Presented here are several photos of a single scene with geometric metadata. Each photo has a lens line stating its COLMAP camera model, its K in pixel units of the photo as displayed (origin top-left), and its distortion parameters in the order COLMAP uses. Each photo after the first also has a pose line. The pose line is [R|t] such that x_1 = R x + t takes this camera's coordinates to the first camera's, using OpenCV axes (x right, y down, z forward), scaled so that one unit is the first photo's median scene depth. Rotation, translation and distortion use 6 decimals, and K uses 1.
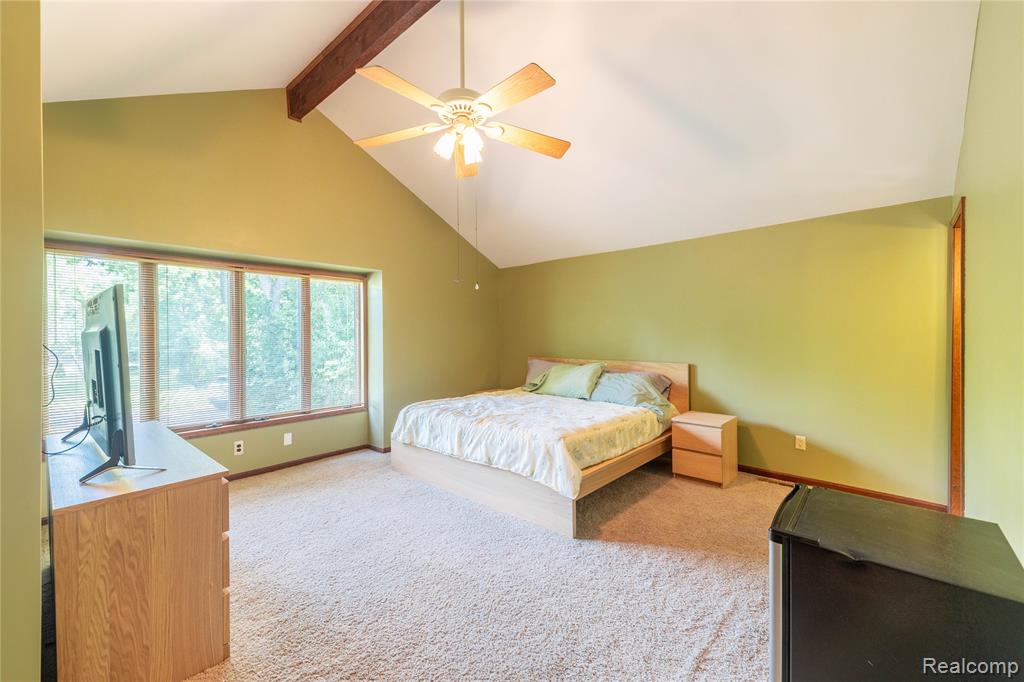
lens RADIAL K [[415.1, 0, 512.6], [0, 415.1, 337.7], [0, 0, 1]] dist [0.055180, -0.020881]
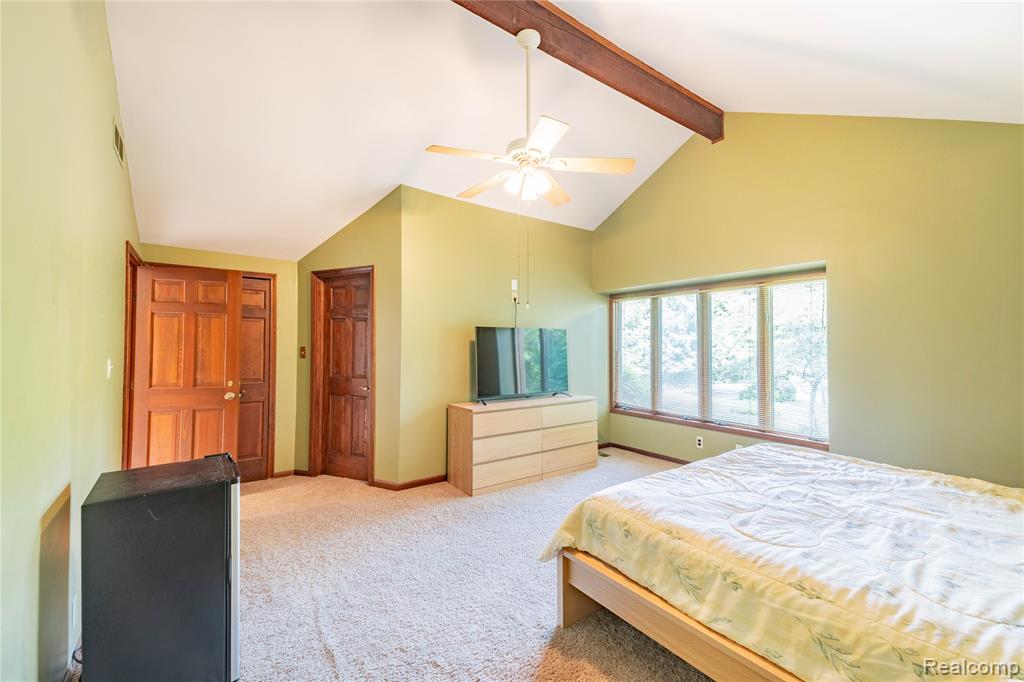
lens RADIAL K [[415.1, 0, 512.6], [0, 415.1, 337.7], [0, 0, 1]] dist [0.055180, -0.020881]
pose [[-0.204831, -0.012920, -0.978712, 0.677153], [-0.008159, 0.999901, -0.011492, -0.014553], [0.978763, 0.005631, -0.204916, 0.812775]]
